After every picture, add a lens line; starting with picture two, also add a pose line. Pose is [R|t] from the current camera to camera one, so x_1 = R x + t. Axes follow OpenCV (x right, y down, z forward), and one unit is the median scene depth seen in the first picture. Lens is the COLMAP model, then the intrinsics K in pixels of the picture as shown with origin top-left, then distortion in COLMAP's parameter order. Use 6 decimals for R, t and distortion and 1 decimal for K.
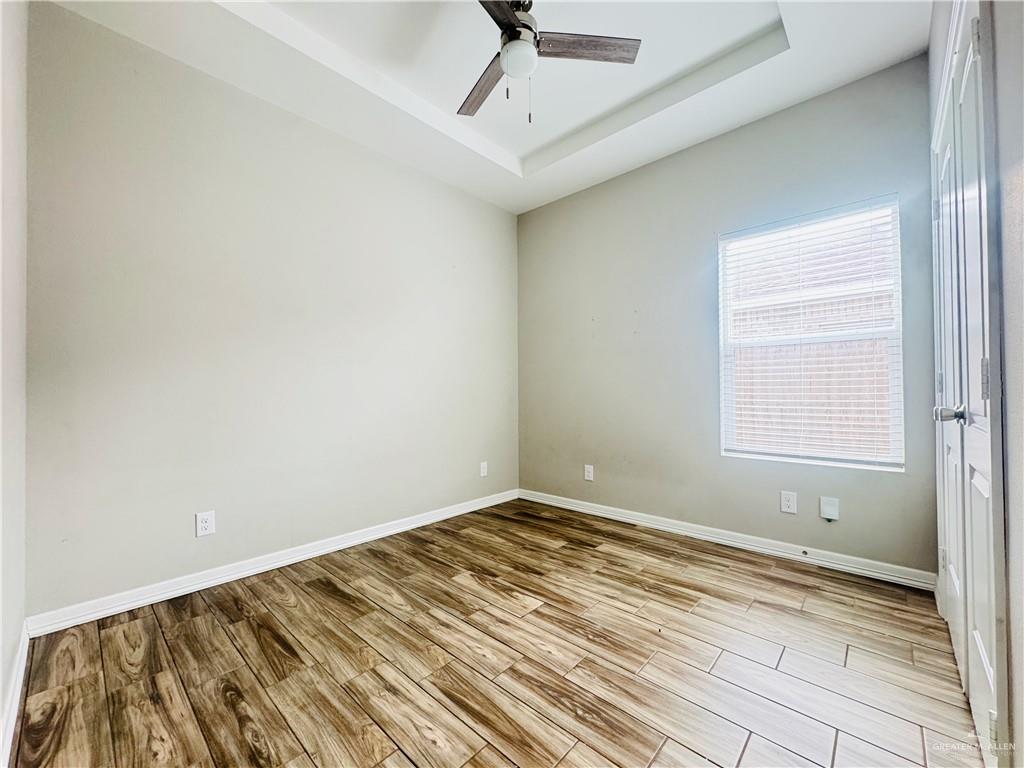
lens RADIAL K [[408.6, 0, 512.0], [0, 408.6, 384.0], [0, 0, 1]] dist [-0.000696, 0.000048]
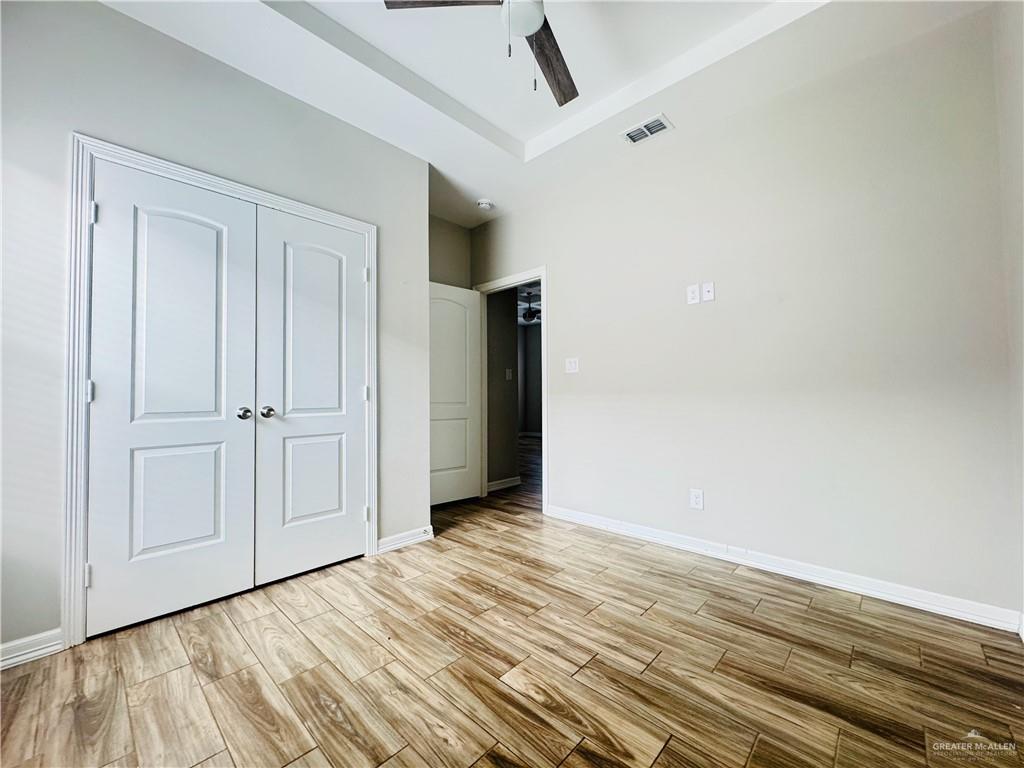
lens RADIAL K [[408.6, 0, 512.0], [0, 408.6, 384.0], [0, 0, 1]] dist [-0.000696, 0.000048]
pose [[-0.999856, 0.013826, 0.009802, 0.045810], [0.013339, 0.998750, -0.048164, 0.039236], [-0.010456, -0.048026, -0.998791, 1.930044]]
